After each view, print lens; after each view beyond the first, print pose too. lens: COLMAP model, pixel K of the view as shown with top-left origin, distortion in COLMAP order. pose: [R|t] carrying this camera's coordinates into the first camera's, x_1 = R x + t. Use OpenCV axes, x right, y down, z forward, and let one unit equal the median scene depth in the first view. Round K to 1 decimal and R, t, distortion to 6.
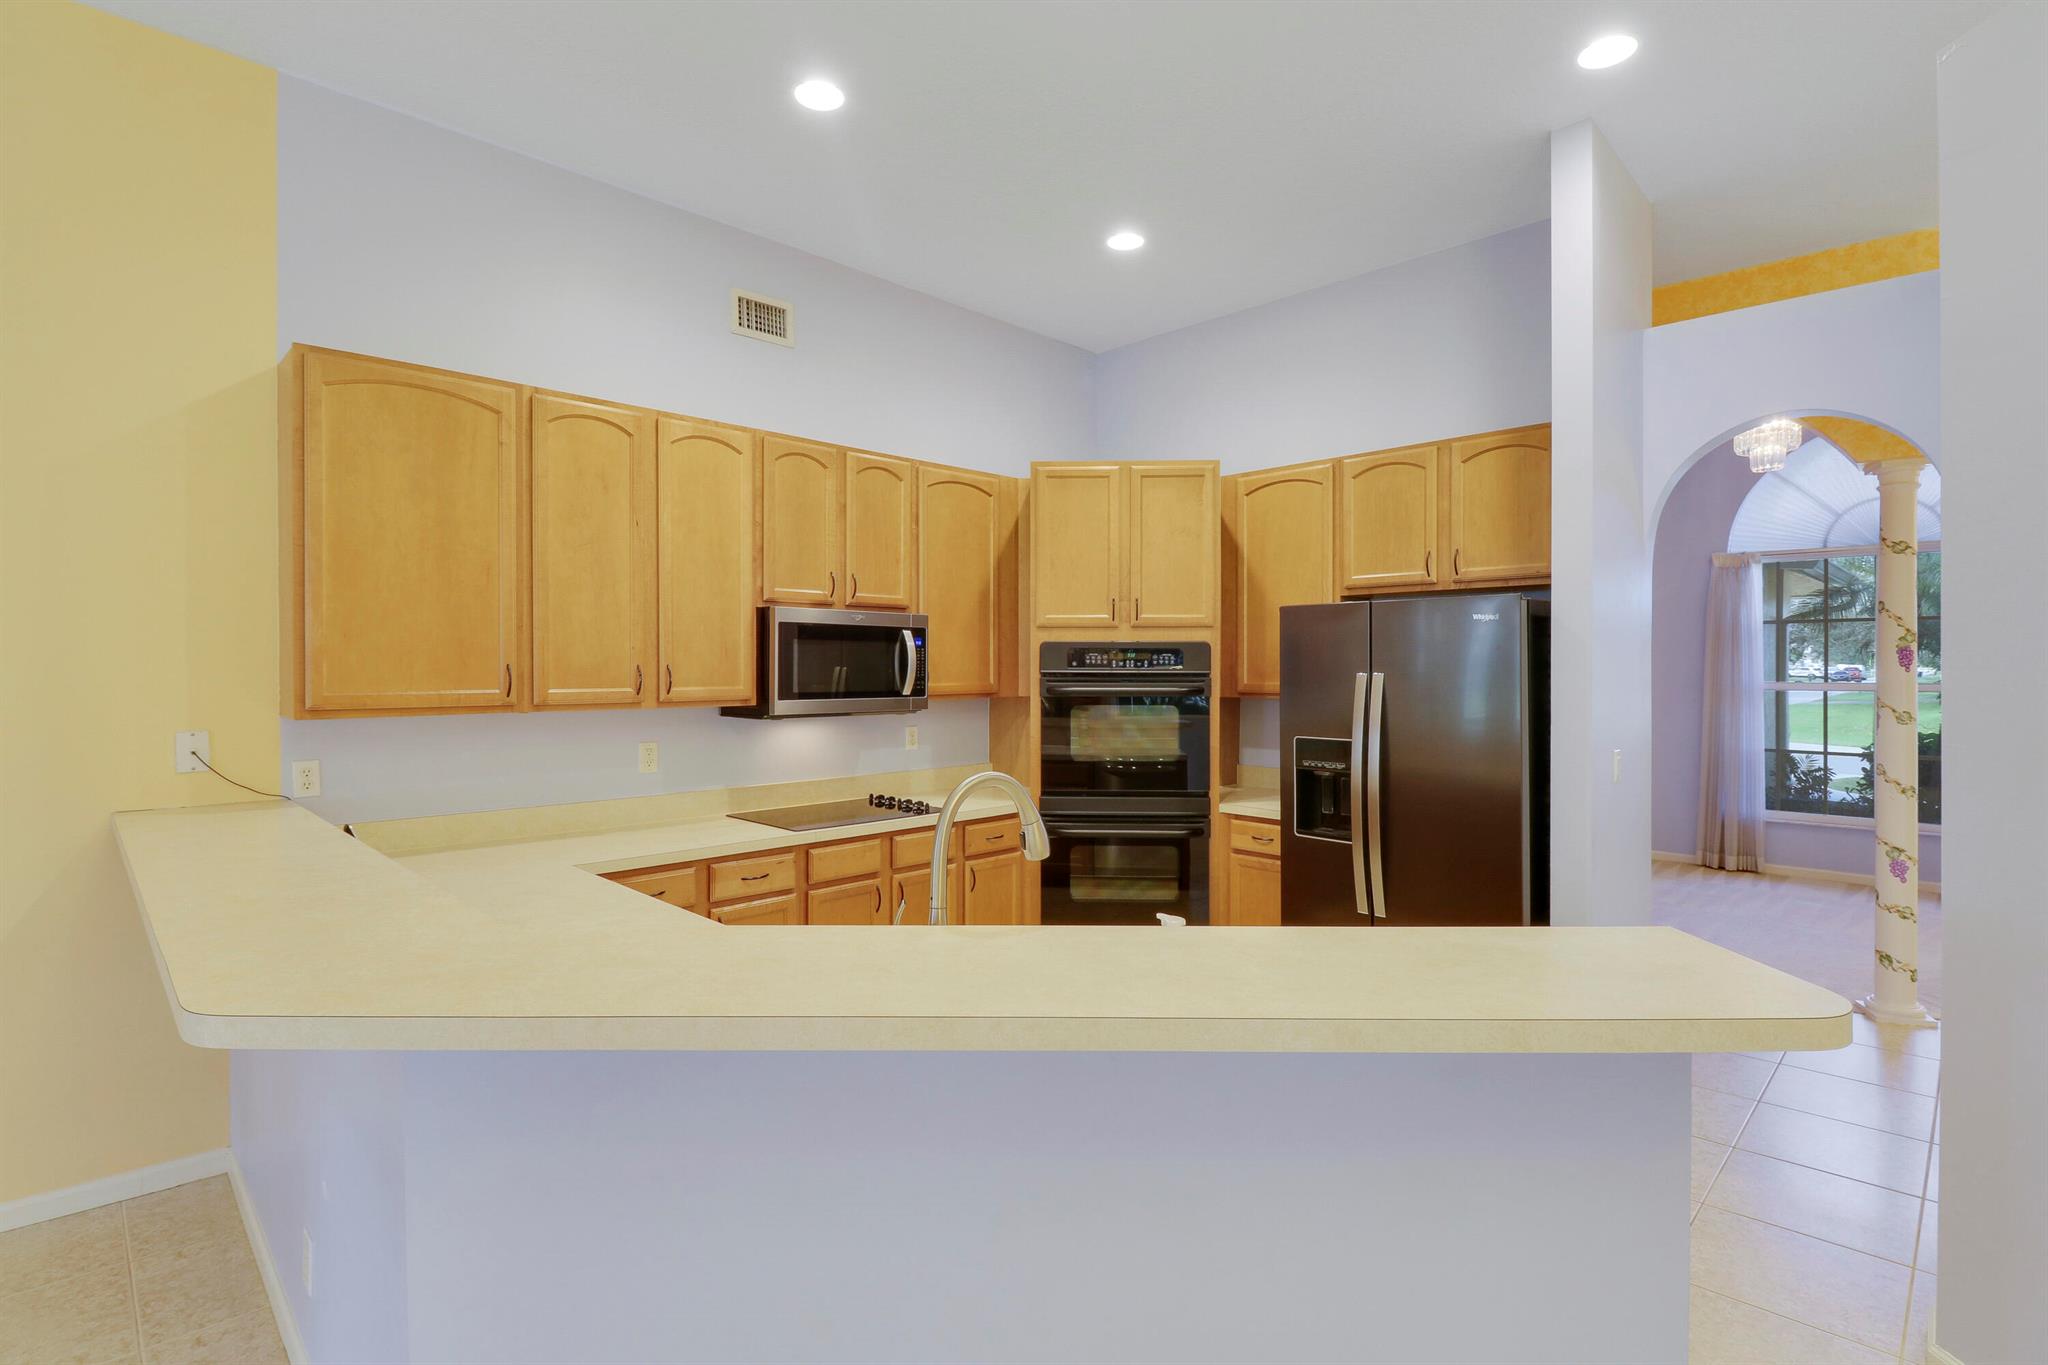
lens RADIAL K [[972.6, 0, 1037.9], [0, 972.6, 667.4], [0, 0, 1]] dist [0.006544, -0.003636]
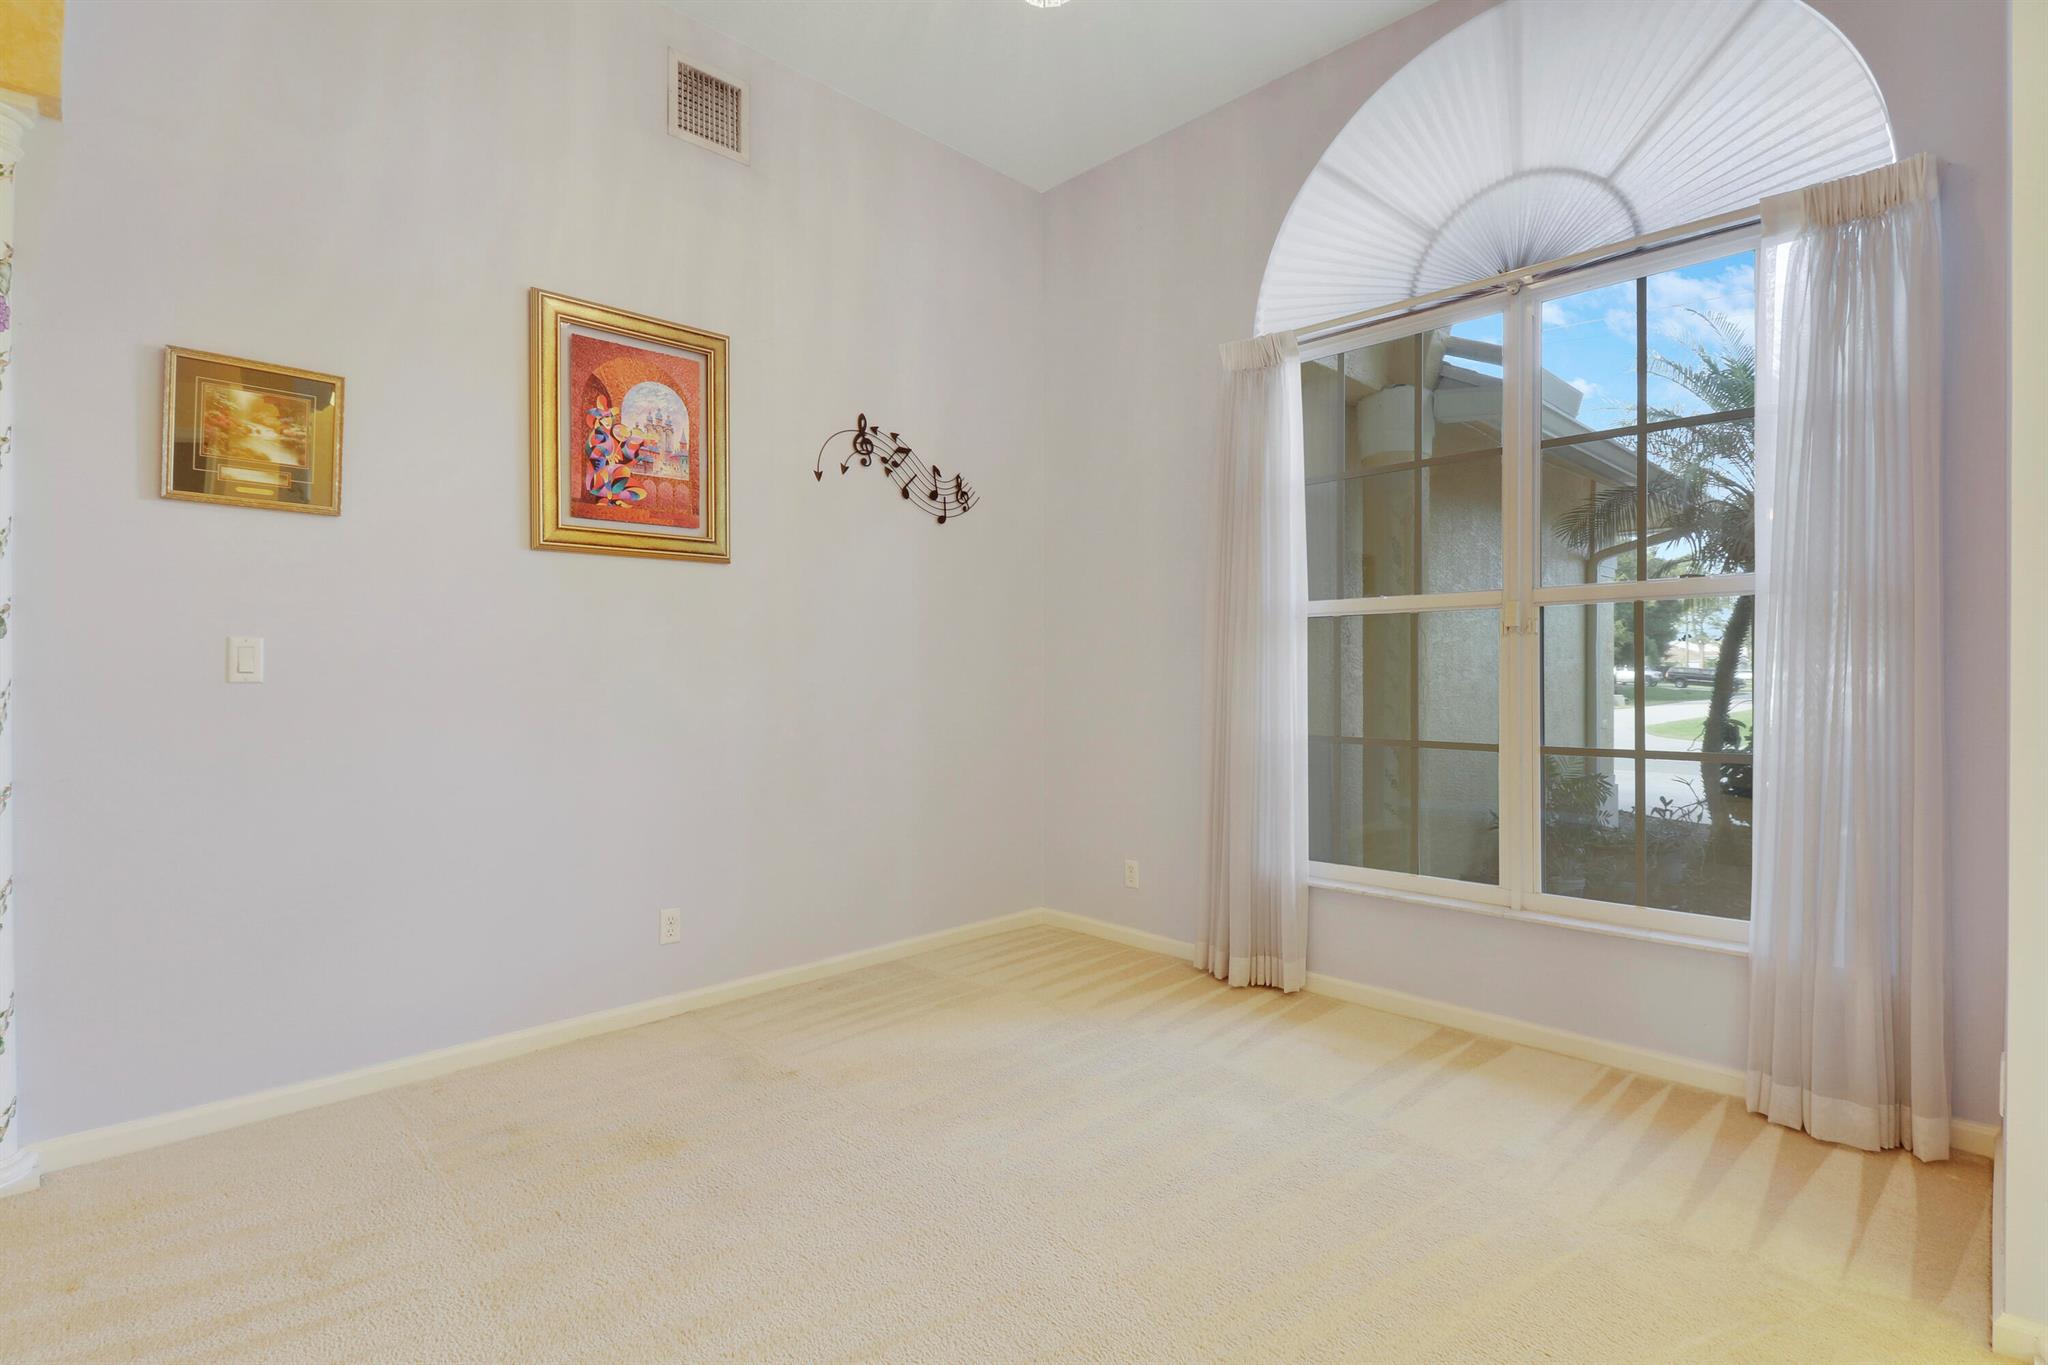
lens RADIAL K [[972.6, 0, 1017.1], [0, 972.6, 680.4], [0, 0, 1]] dist [0.006544, -0.003636]
pose [[0.999964, -0.000999, -0.008392, 1.049183], [0.001110, 0.999912, 0.013202, 0.084419], [0.008378, -0.013211, 0.999878, 0.889162]]
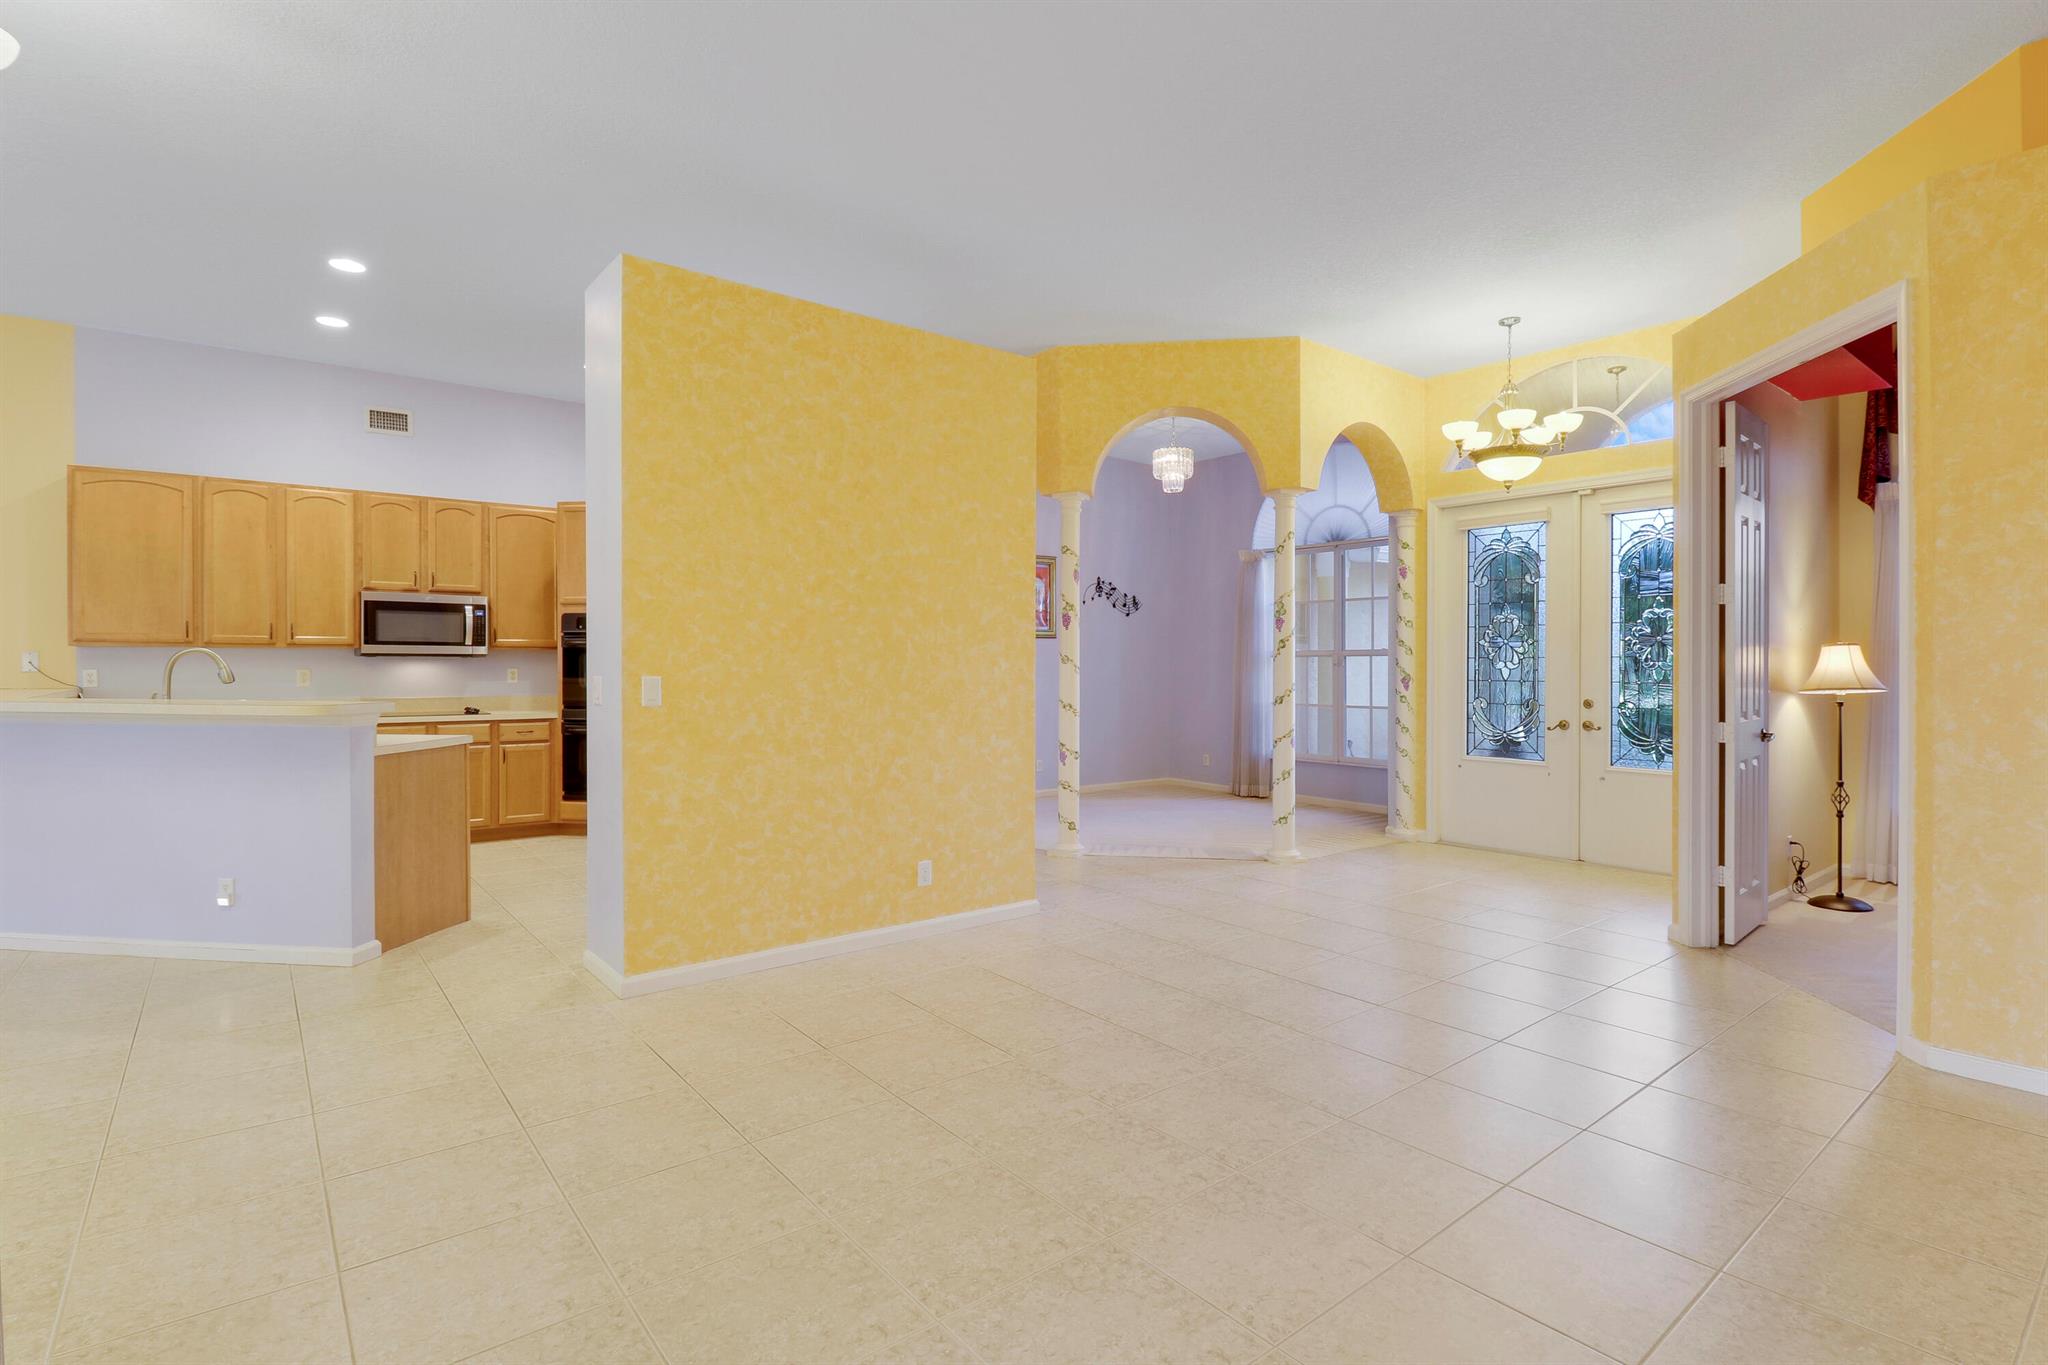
lens RADIAL K [[972.6, 0, 1025.9], [0, 972.6, 667.8], [0, 0, 1]] dist [0.006544, -0.003636]
pose [[0.991714, 0.003886, -0.128403, 1.025590], [-0.003204, 0.999980, 0.005521, 0.055513], [0.128422, -0.005064, 0.991707, -0.534374]]
